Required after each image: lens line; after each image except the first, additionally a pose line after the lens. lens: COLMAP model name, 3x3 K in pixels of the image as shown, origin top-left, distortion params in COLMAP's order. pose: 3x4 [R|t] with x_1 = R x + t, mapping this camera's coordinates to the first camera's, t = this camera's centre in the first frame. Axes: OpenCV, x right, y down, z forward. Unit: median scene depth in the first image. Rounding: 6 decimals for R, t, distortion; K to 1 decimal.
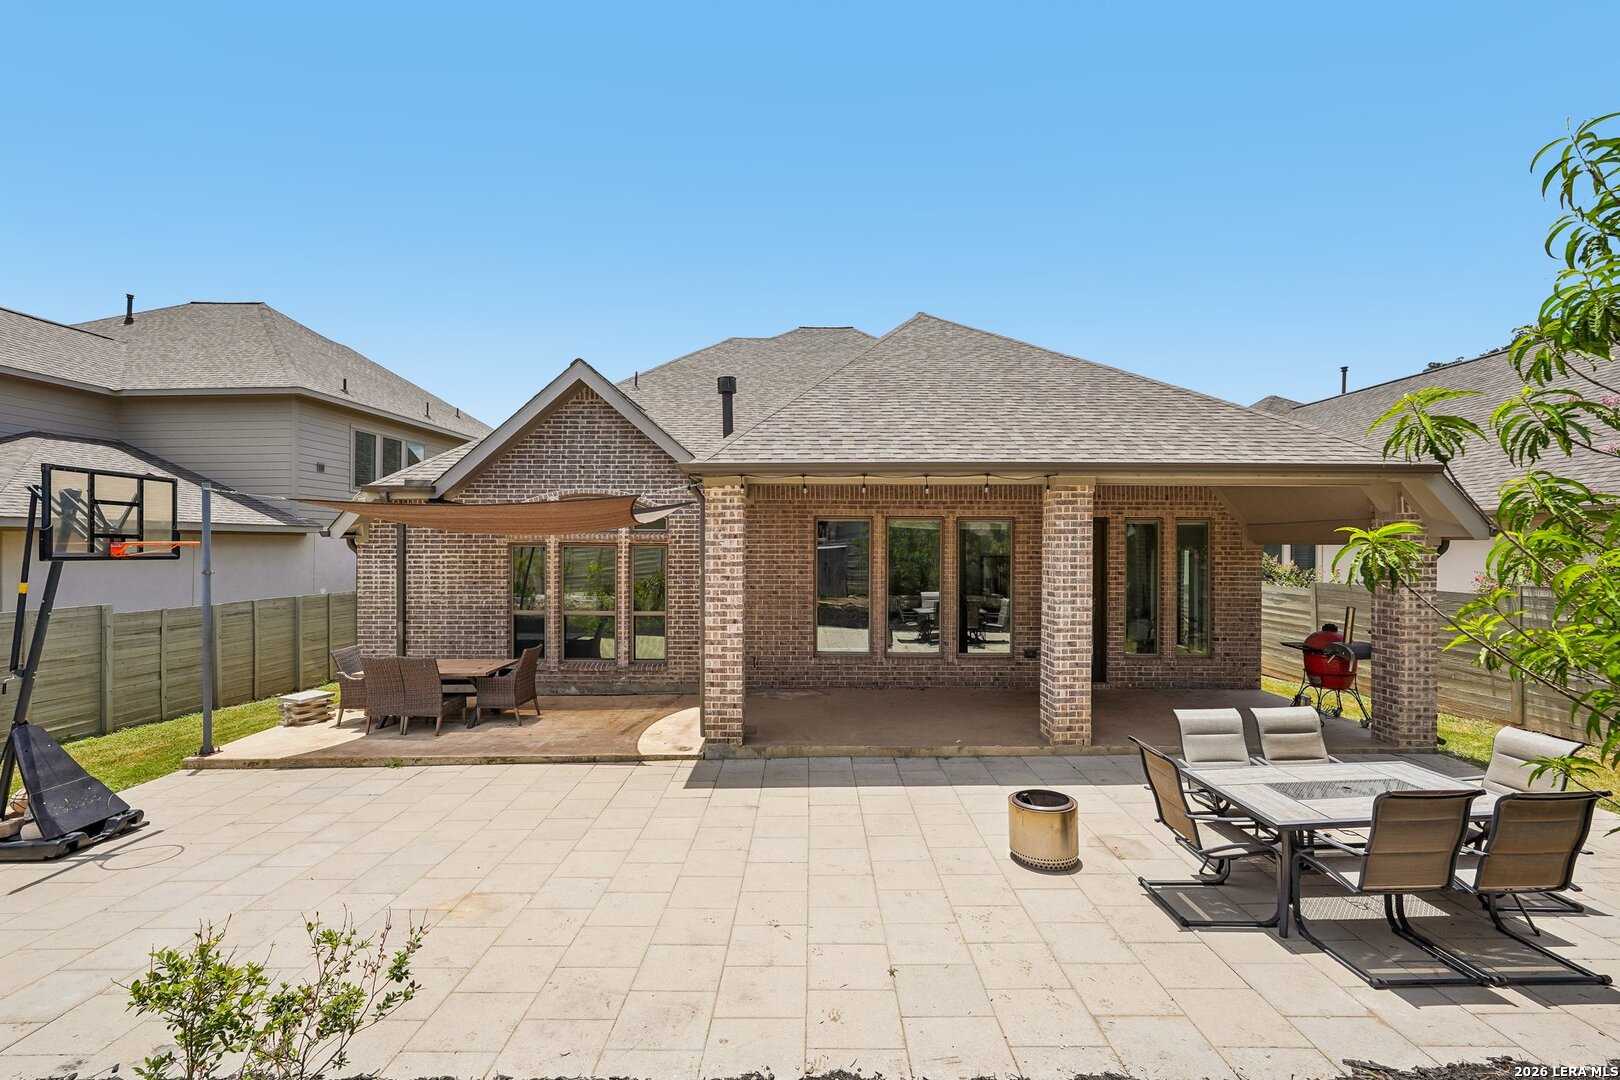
lens RADIAL K [[718.4, 0, 804.3], [0, 718.4, 546.2], [0, 0, 1]] dist [-0.013102, 0.007559]
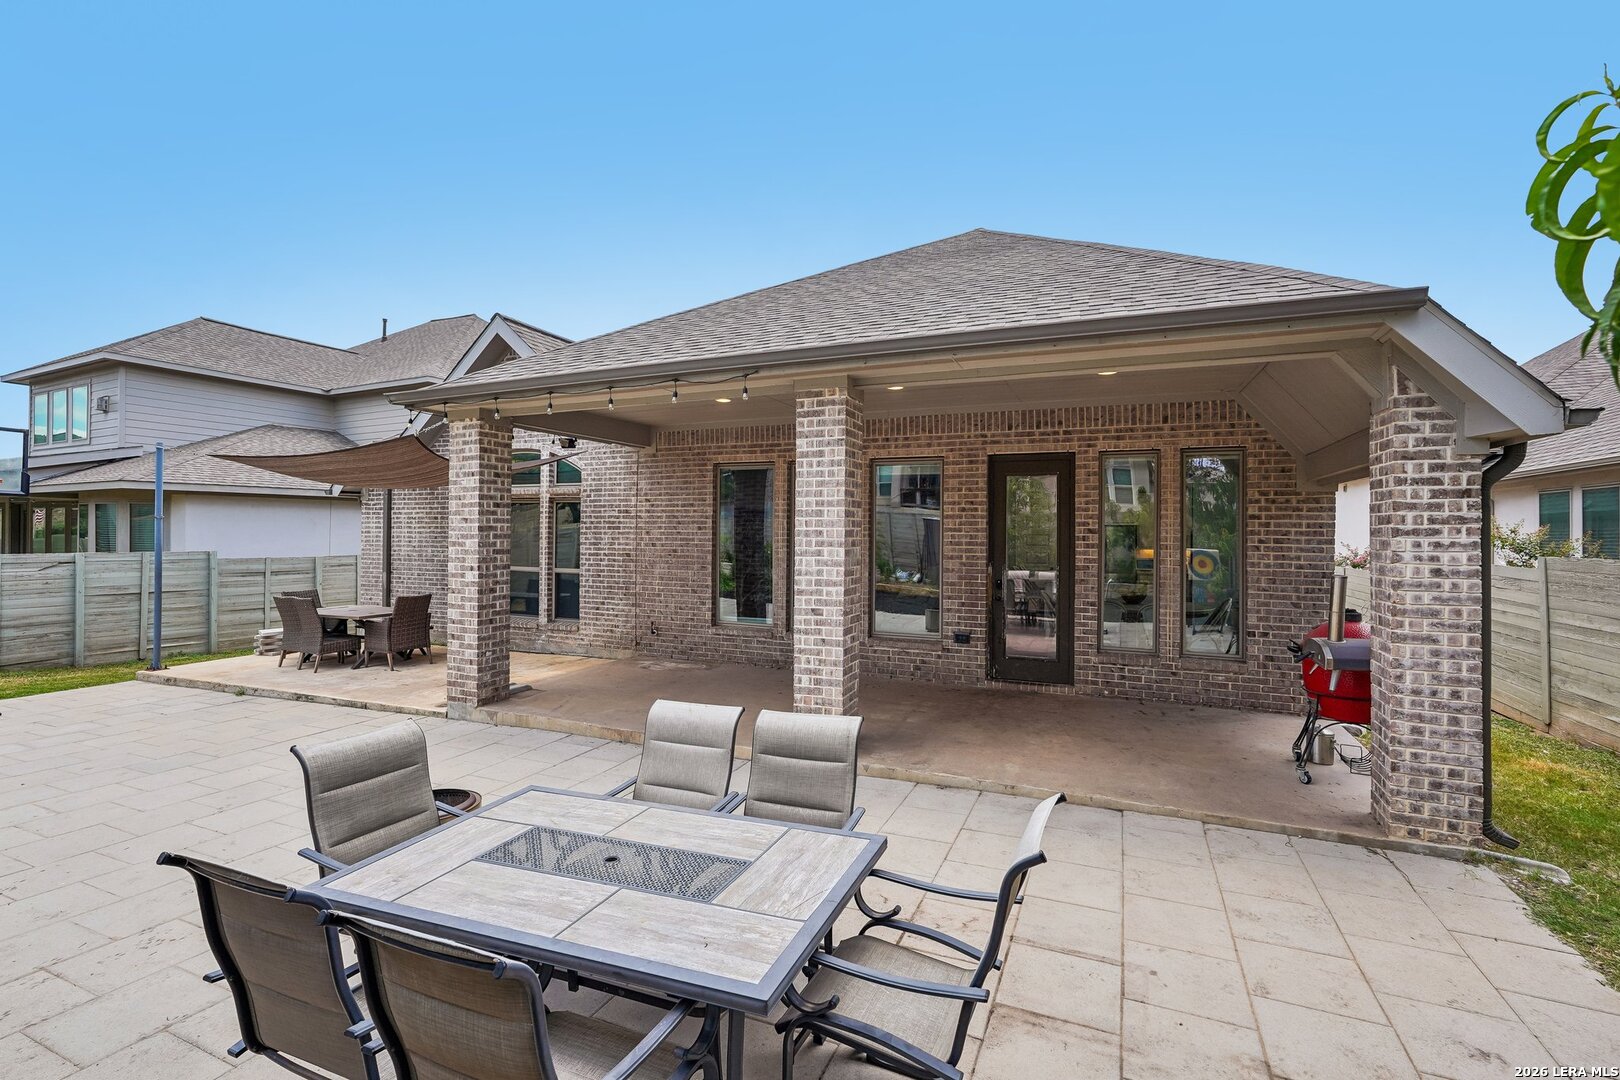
lens RADIAL K [[718.4, 0, 805.9], [0, 718.4, 529.8], [0, 0, 1]] dist [-0.013102, 0.007559]
pose [[0.918221, 0.003895, -0.396049, 0.643332], [-0.006531, 0.999965, -0.005308, 0.058346], [0.396015, 0.007460, 0.918214, 0.339007]]
